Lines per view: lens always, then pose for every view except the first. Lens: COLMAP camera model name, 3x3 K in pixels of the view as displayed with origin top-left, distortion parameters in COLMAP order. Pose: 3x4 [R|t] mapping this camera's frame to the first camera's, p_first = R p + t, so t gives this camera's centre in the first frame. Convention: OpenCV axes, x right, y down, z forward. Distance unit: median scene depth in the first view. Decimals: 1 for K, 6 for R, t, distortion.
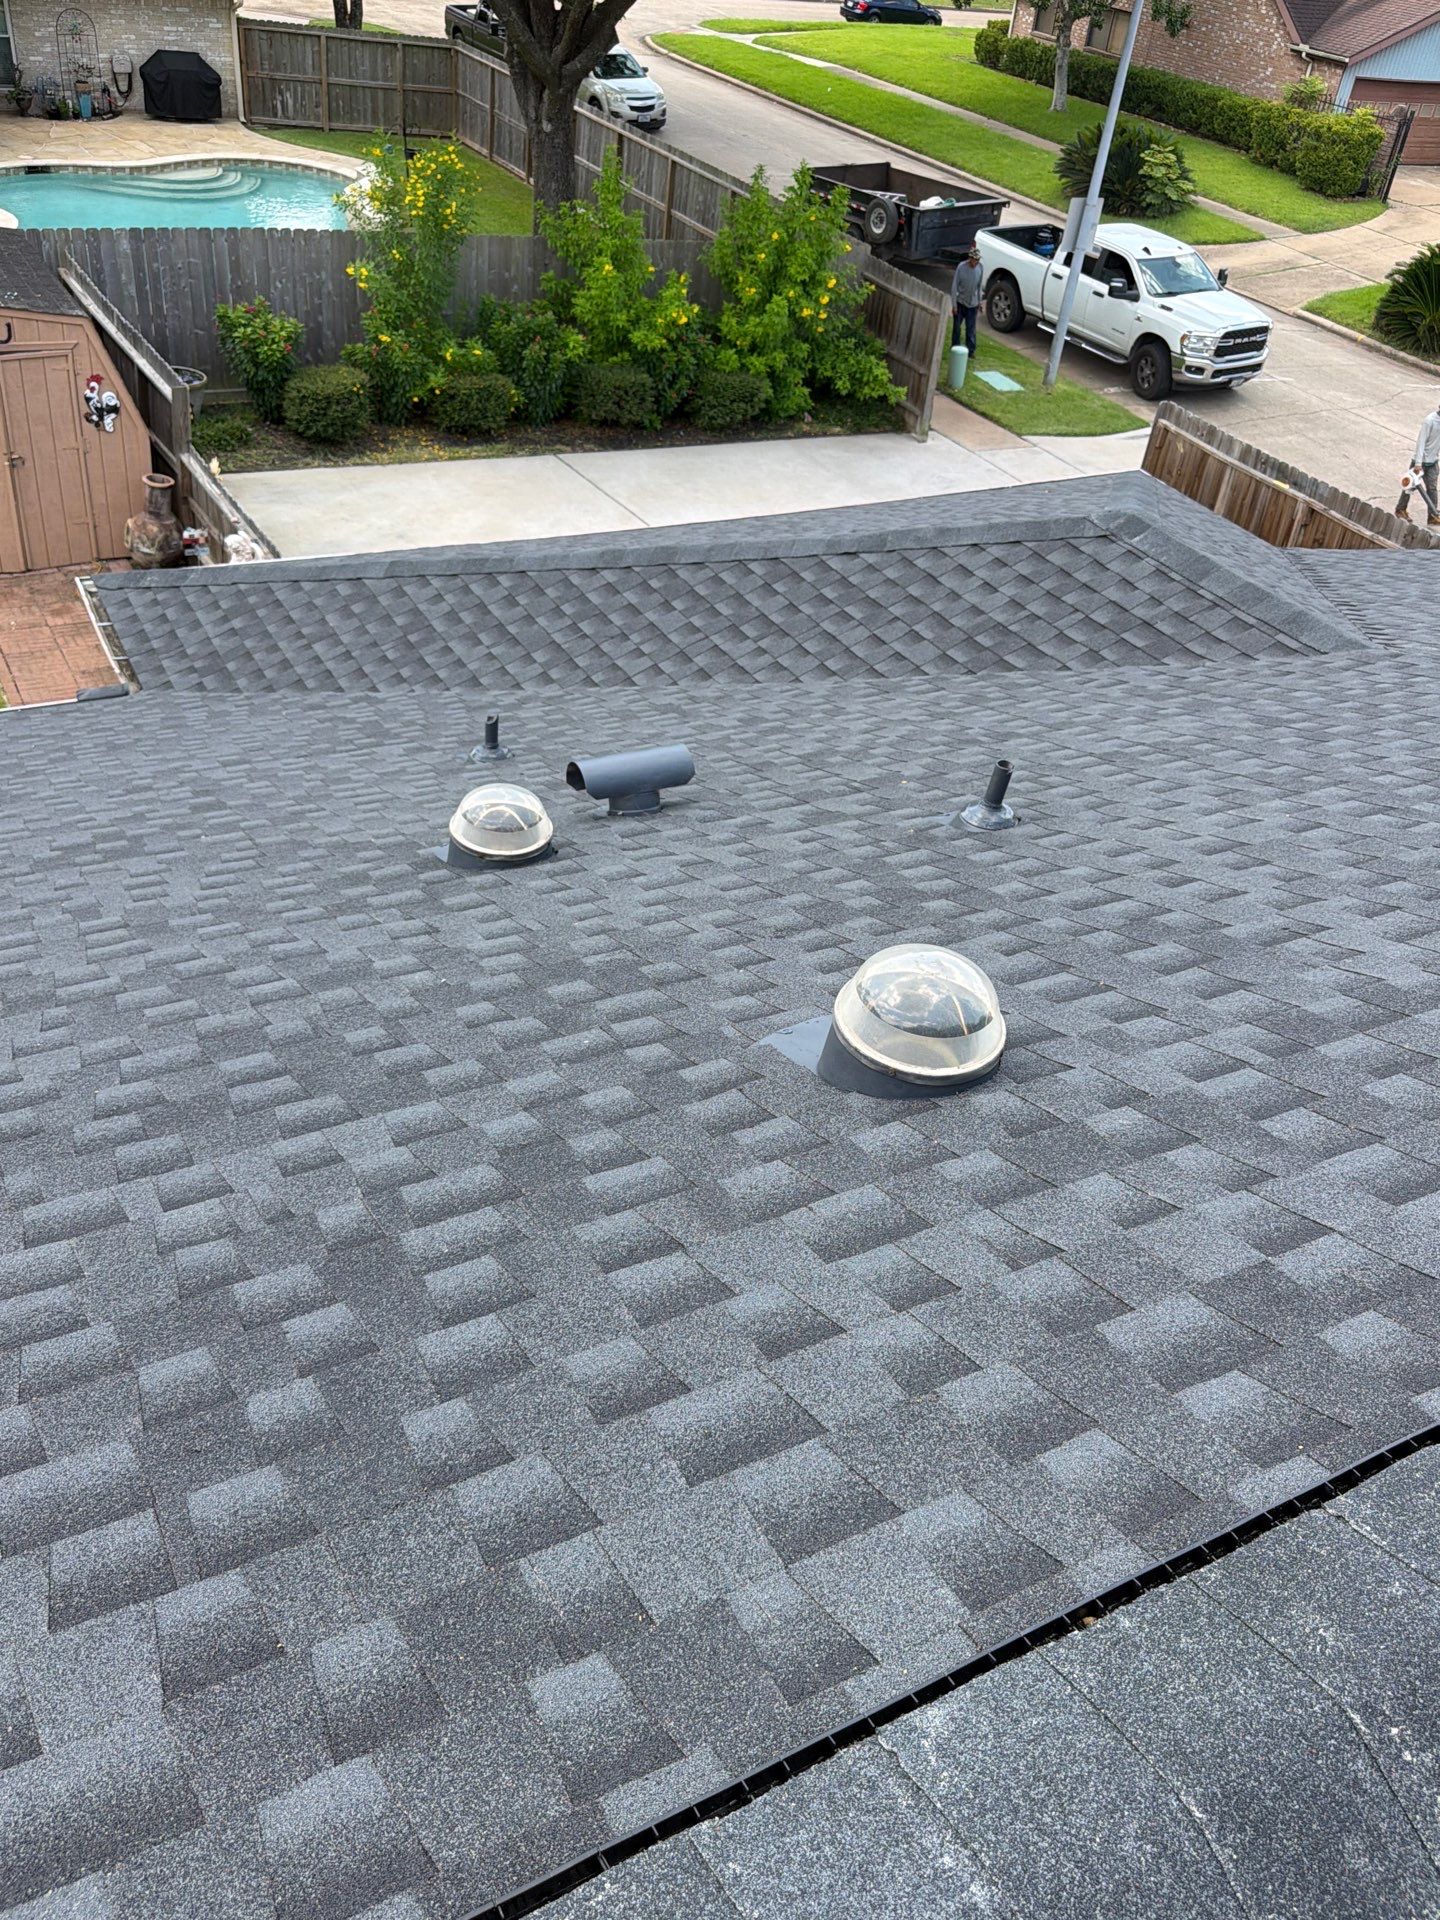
lens RADIAL K [[1535.9, 0, 671.3], [0, 1535.9, 947.1], [0, 0, 1]] dist [0.017764, -0.011982]
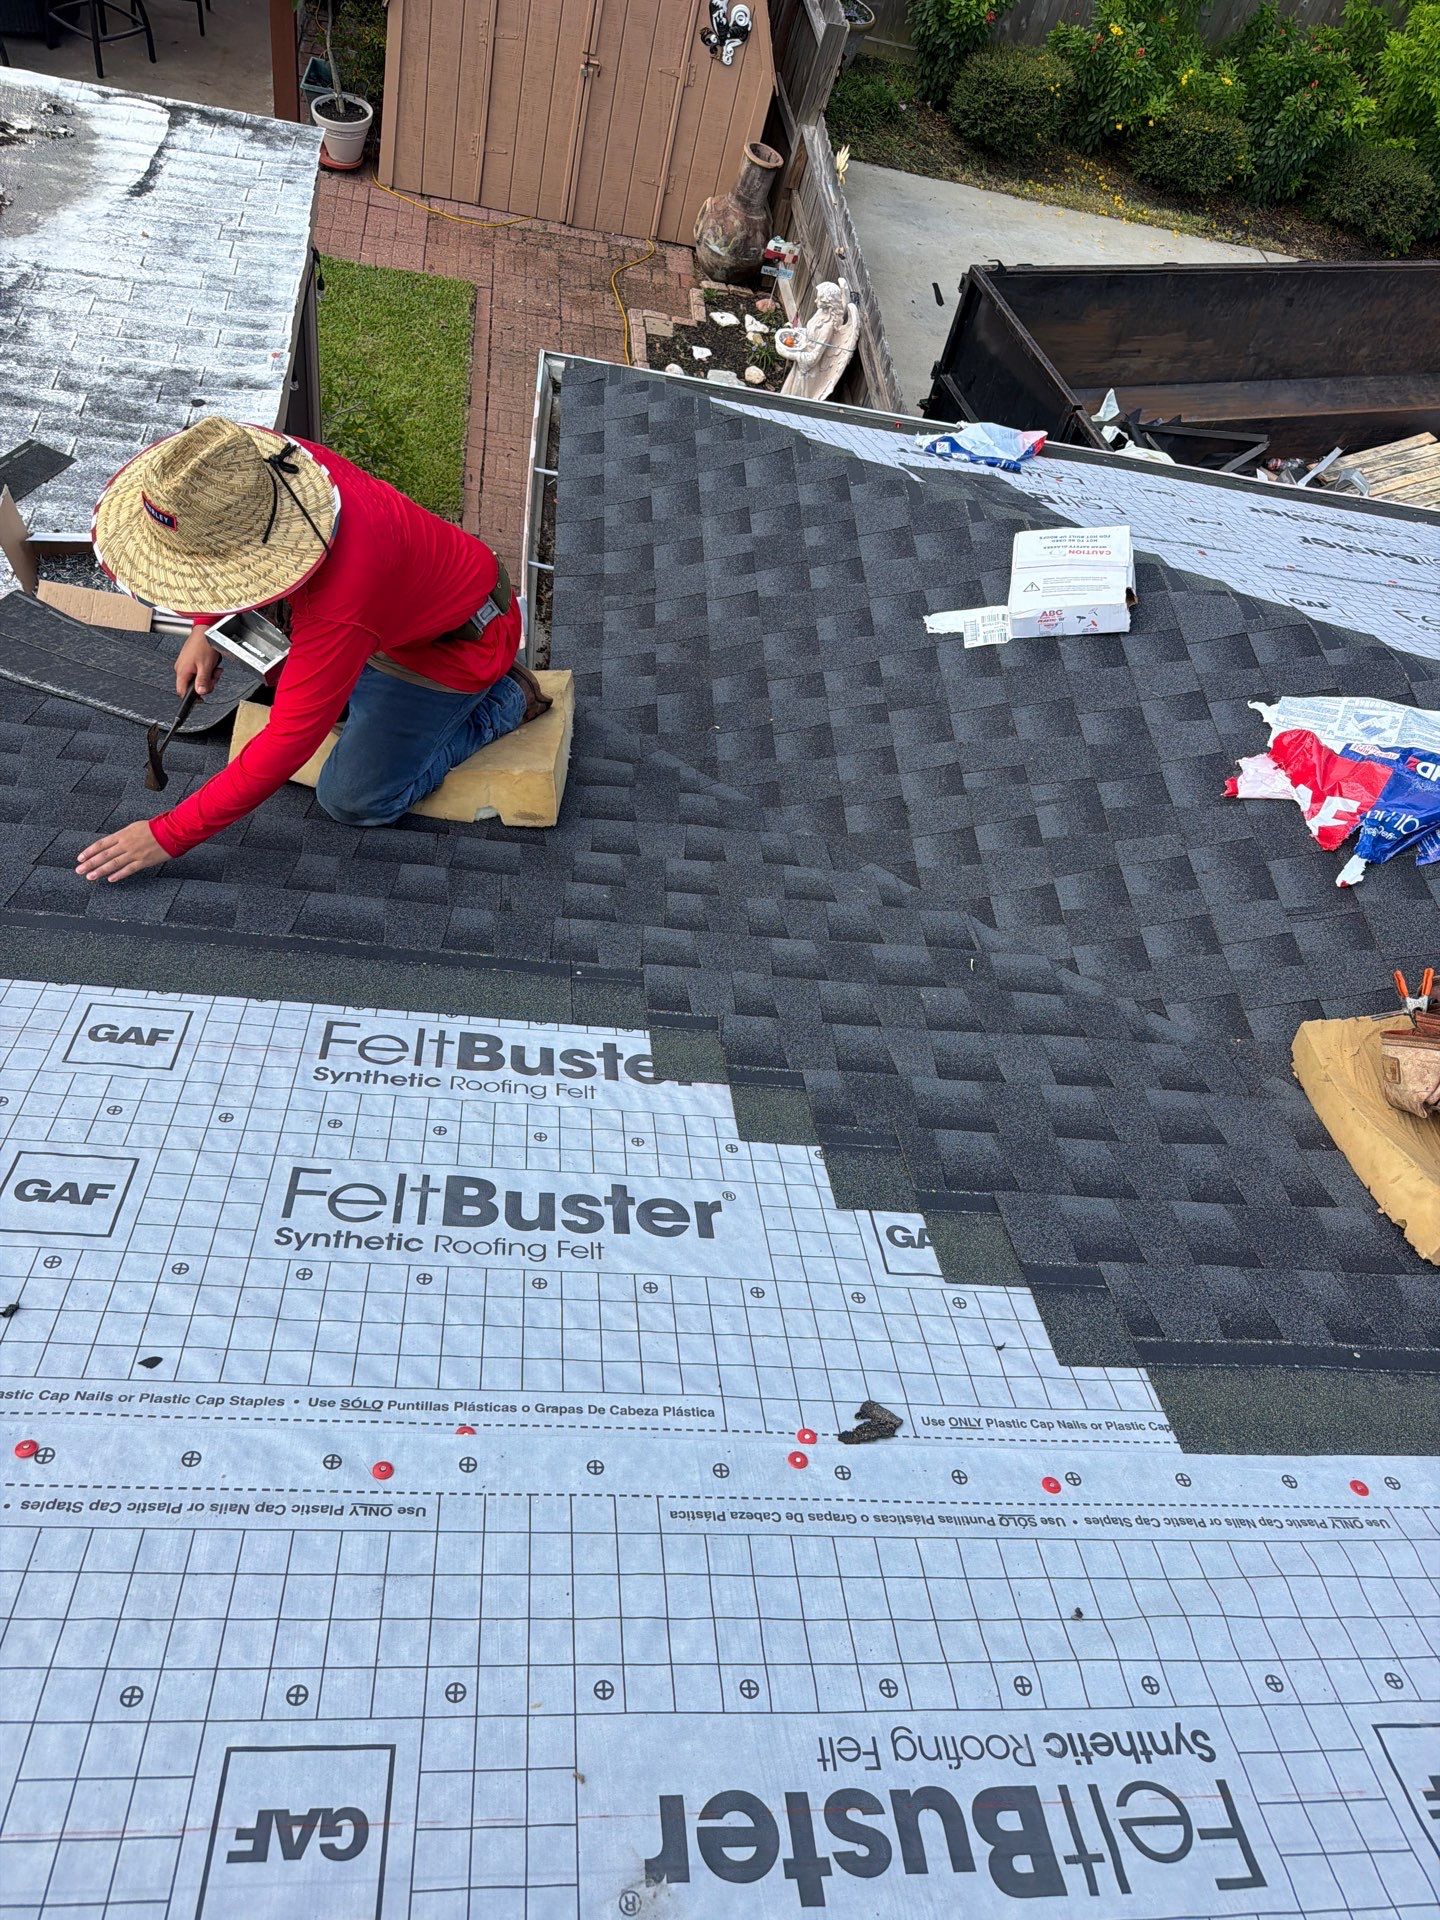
lens RADIAL K [[1334.9, 0, 722.0], [0, 1334.9, 942.5], [0, 0, 1]] dist [0.031543, -0.035513]
pose [[0.907574, 0.385458, -0.166528, -0.100728], [-0.338474, 0.906296, 0.253105, -0.118636], [0.248486, -0.173346, 0.952998, 0.323085]]
